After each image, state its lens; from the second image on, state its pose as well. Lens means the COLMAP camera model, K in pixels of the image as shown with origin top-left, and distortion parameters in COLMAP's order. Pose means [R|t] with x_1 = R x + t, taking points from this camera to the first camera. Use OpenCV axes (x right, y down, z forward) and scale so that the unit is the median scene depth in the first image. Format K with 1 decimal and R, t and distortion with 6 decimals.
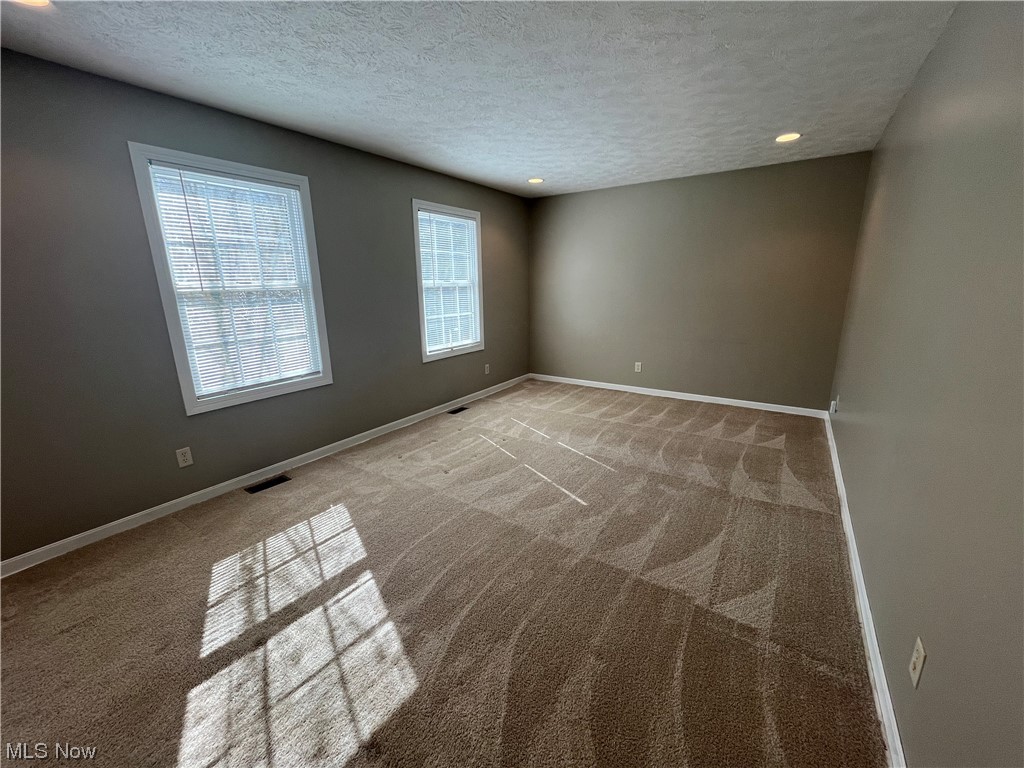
lens RADIAL K [[411.0, 0, 510.3], [0, 411.0, 386.6], [0, 0, 1]] dist [-0.002569, -0.000325]
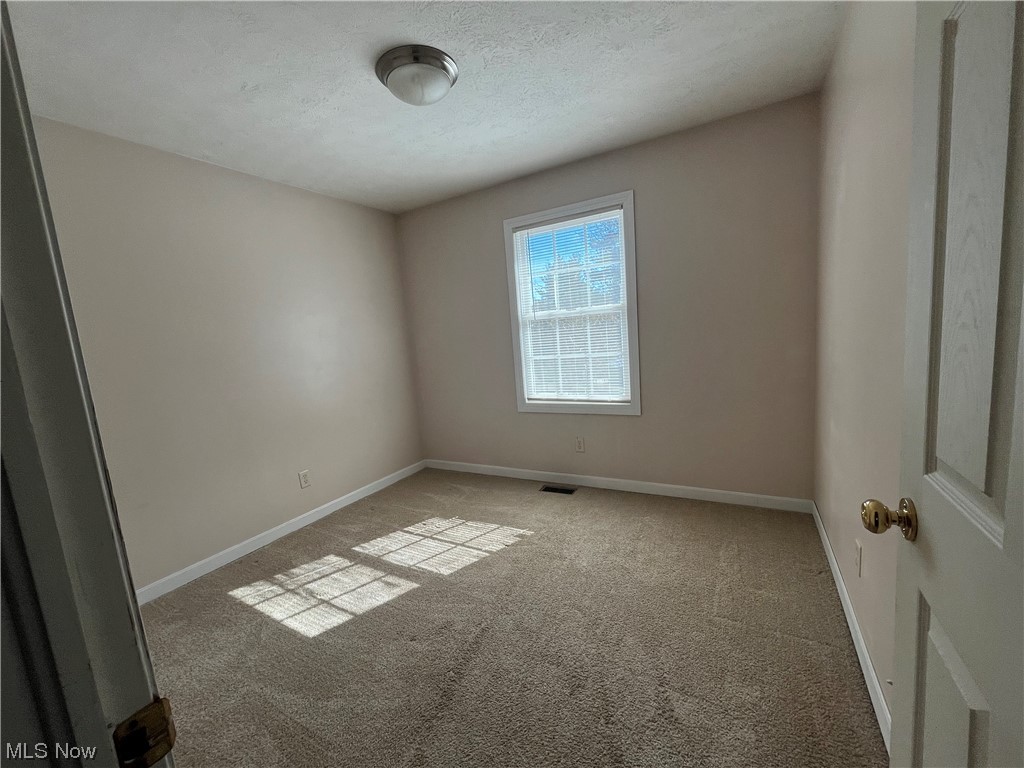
lens RADIAL K [[420.2, 0, 511.0], [0, 420.2, 378.7], [0, 0, 1]] dist [-0.000195, -0.000062]
pose [[0.102241, 0.142776, -0.984460, 0.570483], [-0.153379, 0.980074, 0.126211, -0.214905], [0.982864, 0.138092, 0.122102, 0.828389]]
